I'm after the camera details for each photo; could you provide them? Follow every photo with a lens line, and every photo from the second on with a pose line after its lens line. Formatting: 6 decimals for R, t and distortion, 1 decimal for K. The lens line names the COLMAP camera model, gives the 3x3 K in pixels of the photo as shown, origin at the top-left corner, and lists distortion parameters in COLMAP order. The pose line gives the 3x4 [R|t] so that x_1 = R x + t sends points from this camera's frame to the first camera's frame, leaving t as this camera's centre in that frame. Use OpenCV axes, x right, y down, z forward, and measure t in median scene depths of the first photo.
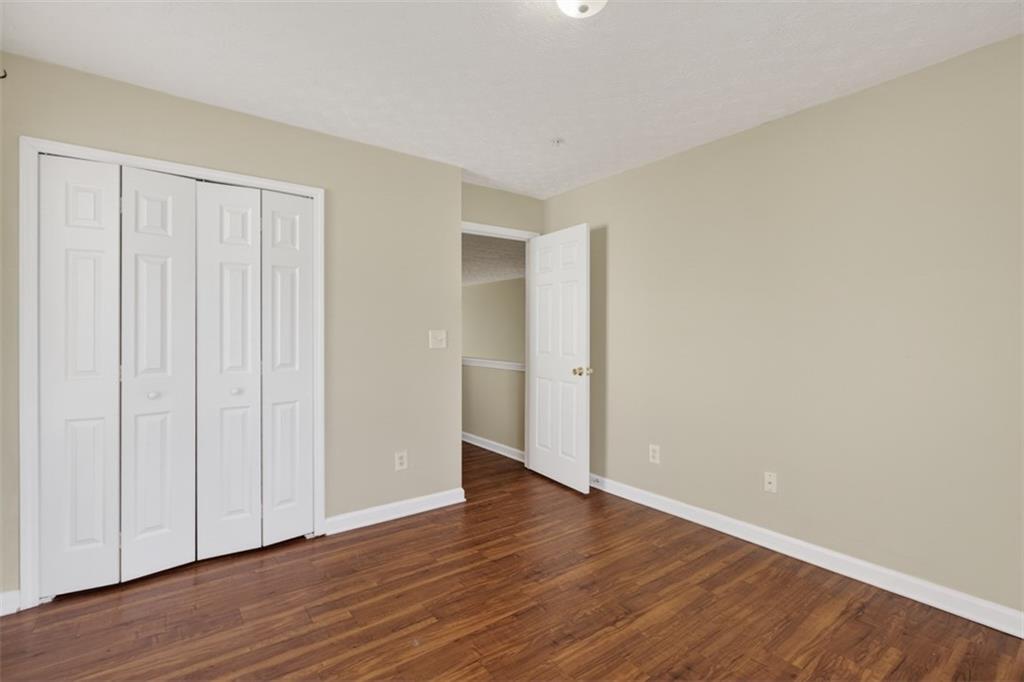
lens RADIAL K [[470.9, 0, 512.9], [0, 470.9, 334.5], [0, 0, 1]] dist [-0.004141, 0.004089]
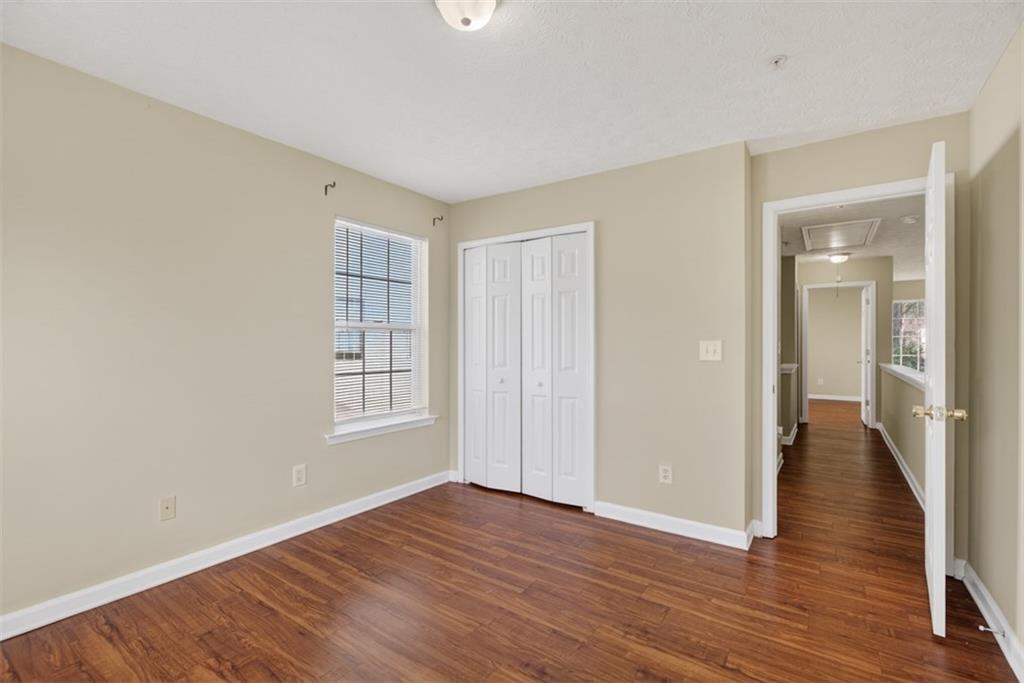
lens RADIAL K [[462.3, 0, 509.6], [0, 462.3, 345.0], [0, 0, 1]] dist [-0.007726, 0.005259]
pose [[0.308138, 0.006262, -0.951321, 0.673726], [-0.002270, 0.999980, 0.005847, -0.004749], [0.951339, 0.000358, 0.308146, 0.465651]]
